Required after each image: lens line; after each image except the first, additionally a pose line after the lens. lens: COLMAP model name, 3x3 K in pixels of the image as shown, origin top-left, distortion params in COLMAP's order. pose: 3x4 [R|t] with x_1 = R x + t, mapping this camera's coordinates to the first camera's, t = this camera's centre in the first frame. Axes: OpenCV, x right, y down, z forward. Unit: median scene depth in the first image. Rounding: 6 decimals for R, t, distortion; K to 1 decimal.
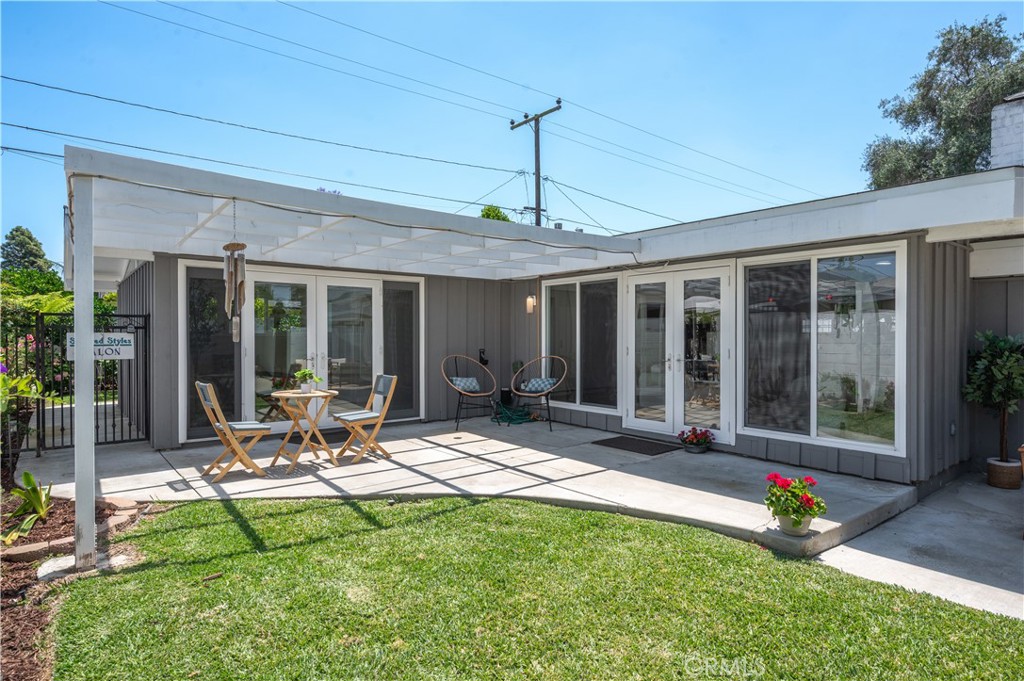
lens RADIAL K [[571.9, 0, 512.0], [0, 571.9, 340.5], [0, 0, 1]] dist [-0.001051, -0.001069]
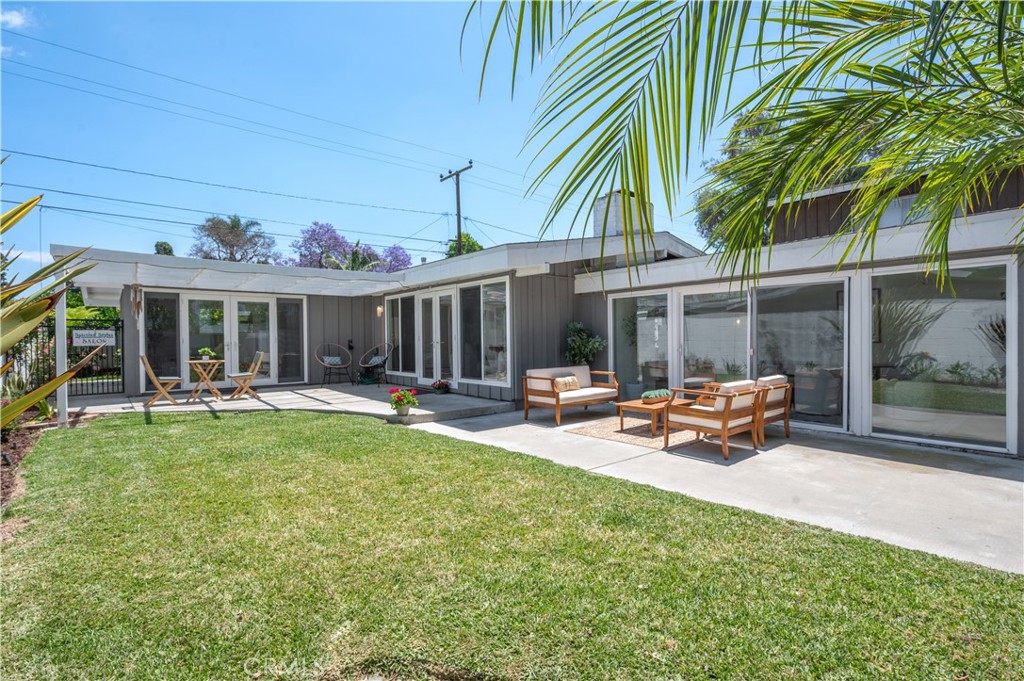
lens RADIAL K [[481.7, 0, 512.0], [0, 481.7, 340.5], [0, 0, 1]] dist [-0.000811, -0.000165]
pose [[0.999628, -0.012644, 0.024162, 0.476401], [0.012779, 0.999903, -0.005455, 0.039110], [-0.024090, 0.005761, 0.999693, -0.456548]]
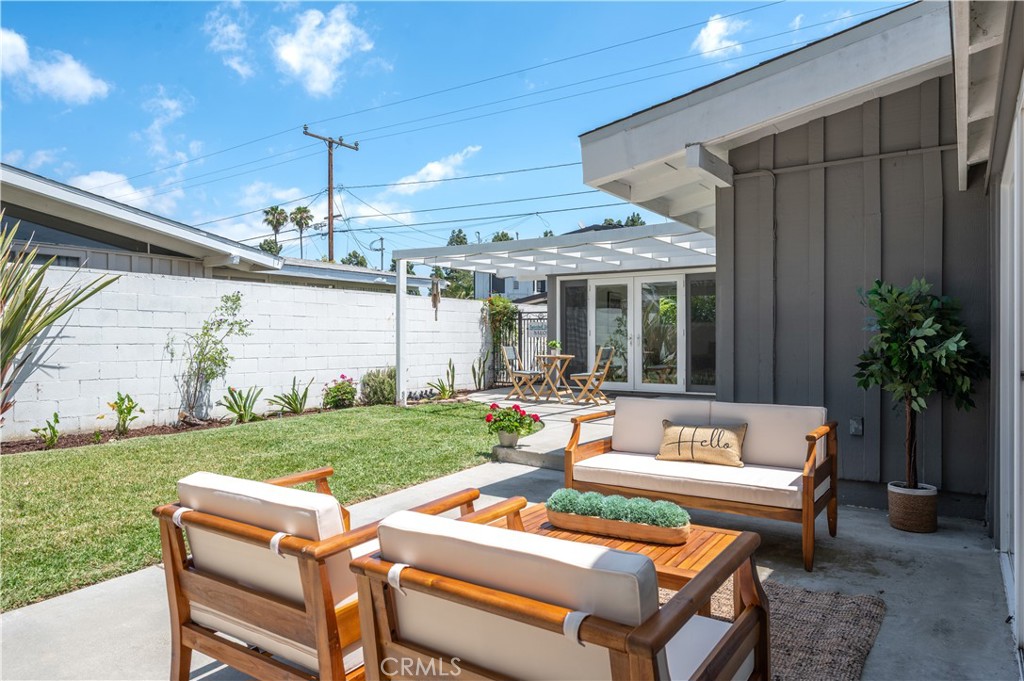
lens RADIAL K [[650.4, 0, 512.0], [0, 650.4, 340.5], [0, 0, 1]] dist [-0.003515, -0.000695]
pose [[0.298281, 0.000923, -0.954478, 1.113242], [-0.006802, 0.999976, -0.001159, 0.043635], [0.954454, 0.006838, 0.298280, 0.289459]]
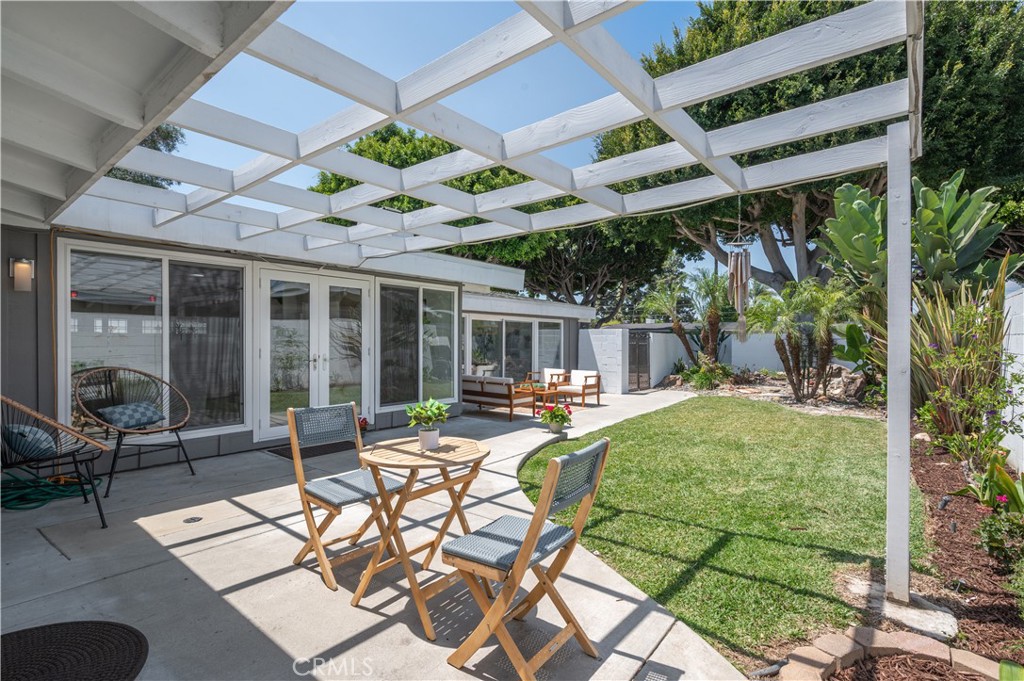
lens RADIAL K [[478.0, 0, 516.5], [0, 478.0, 341.9], [0, 0, 1]] dist [-0.001643, 0.000159]
pose [[-0.224297, -0.006848, 0.974497, -0.647482], [0.004286, 0.999959, 0.008014, -0.003970], [-0.974511, 0.005974, -0.224258, 0.843913]]
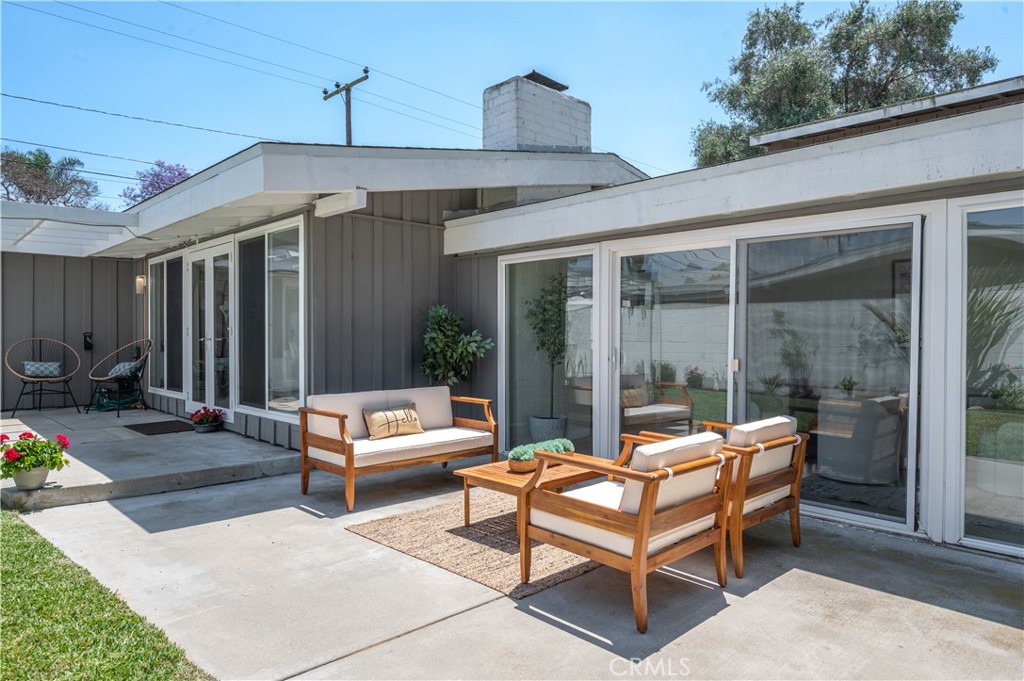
lens RADIAL K [[650.4, 0, 512.0], [0, 650.4, 340.5], [0, 0, 1]] dist [-0.003515, -0.000695]
pose [[0.995222, 0.000512, 0.097635, 0.686275], [-0.000219, 0.999995, -0.003018, 0.039560], [-0.097636, 0.002982, 0.995218, -0.144071]]
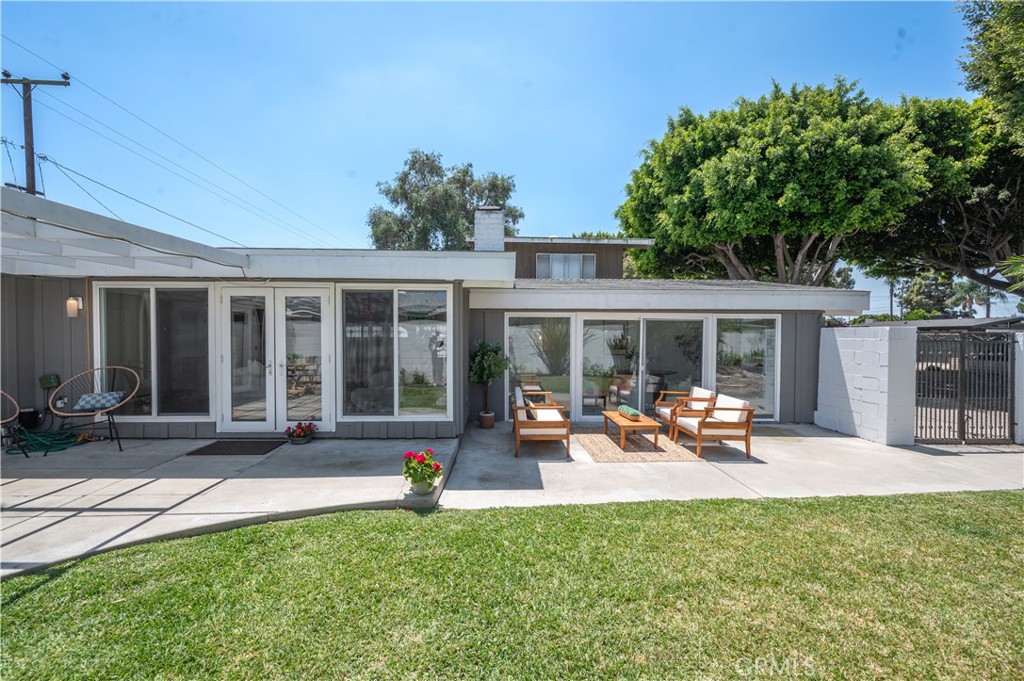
lens RADIAL K [[418.5, 0, 518.4], [0, 418.5, 341.7], [0, 0, 1]] dist [0.000289, 0.000129]
pose [[0.593658, -0.012617, 0.804619, -0.099579], [0.004500, 0.999914, 0.012359, -0.021467], [-0.804705, -0.003717, 0.593663, 0.117849]]
